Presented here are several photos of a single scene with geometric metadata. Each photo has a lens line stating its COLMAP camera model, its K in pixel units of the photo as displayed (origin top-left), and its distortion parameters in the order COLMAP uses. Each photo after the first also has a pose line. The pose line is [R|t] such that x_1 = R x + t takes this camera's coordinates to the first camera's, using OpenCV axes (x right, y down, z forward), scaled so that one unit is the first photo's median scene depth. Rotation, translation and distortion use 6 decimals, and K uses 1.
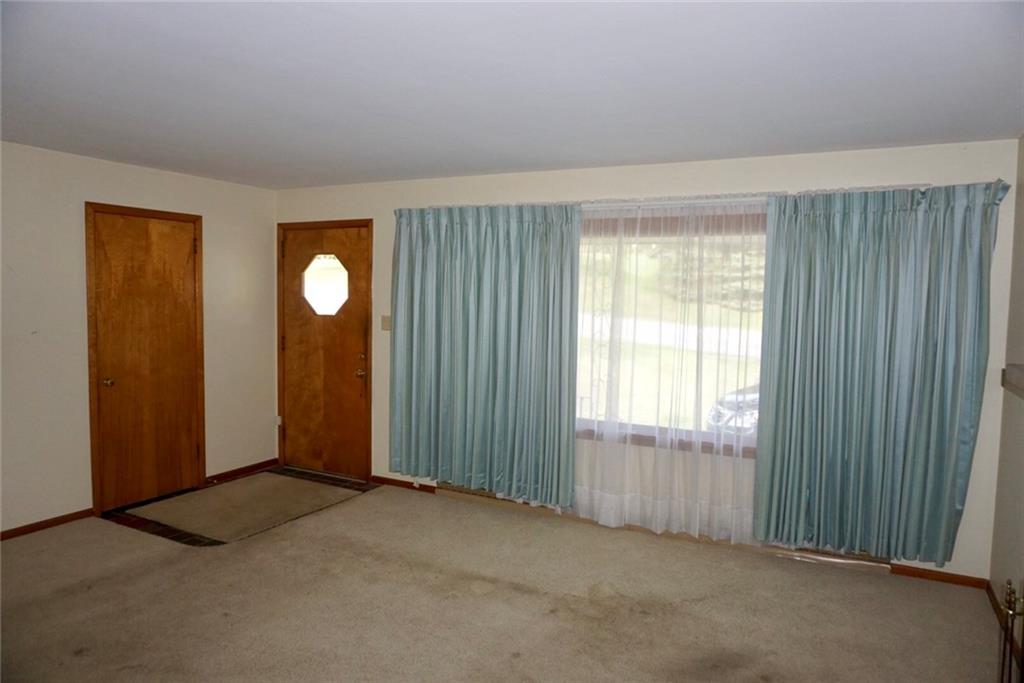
lens RADIAL K [[683.2, 0, 506.2], [0, 683.2, 339.2], [0, 0, 1]] dist [-0.045341, 0.031324]
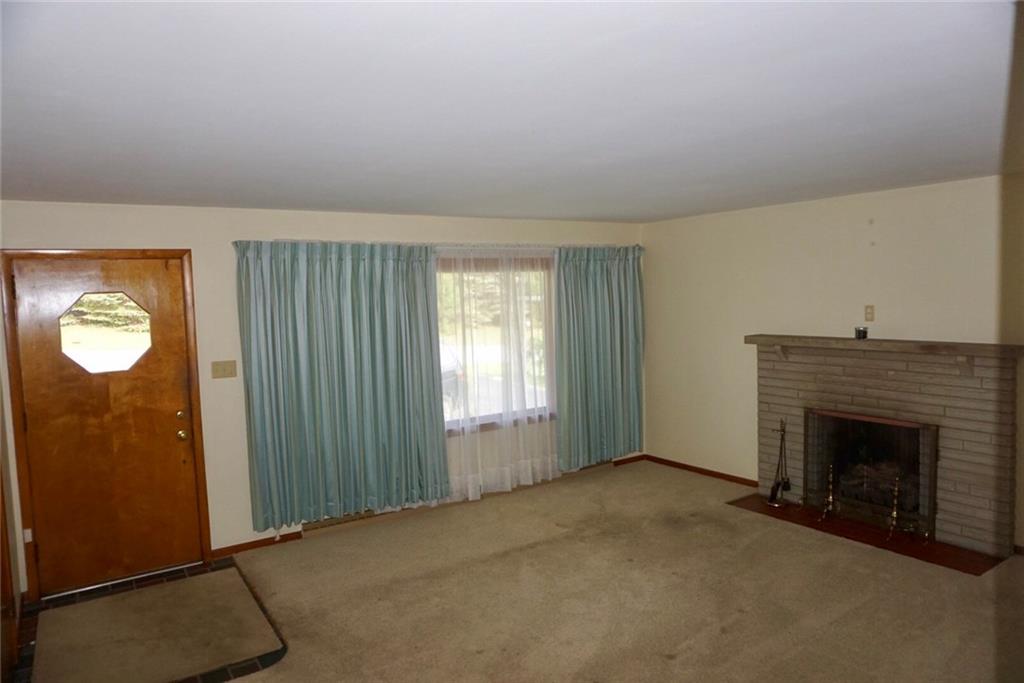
lens RADIAL K [[683.2, 0, 507.5], [0, 683.2, 340.7], [0, 0, 1]] dist [-0.045341, 0.031324]
pose [[0.476818, -0.096336, 0.873707, -0.889719], [0.104693, 0.993125, 0.052368, -0.079215], [-0.872745, 0.066501, 0.483625, 0.308463]]
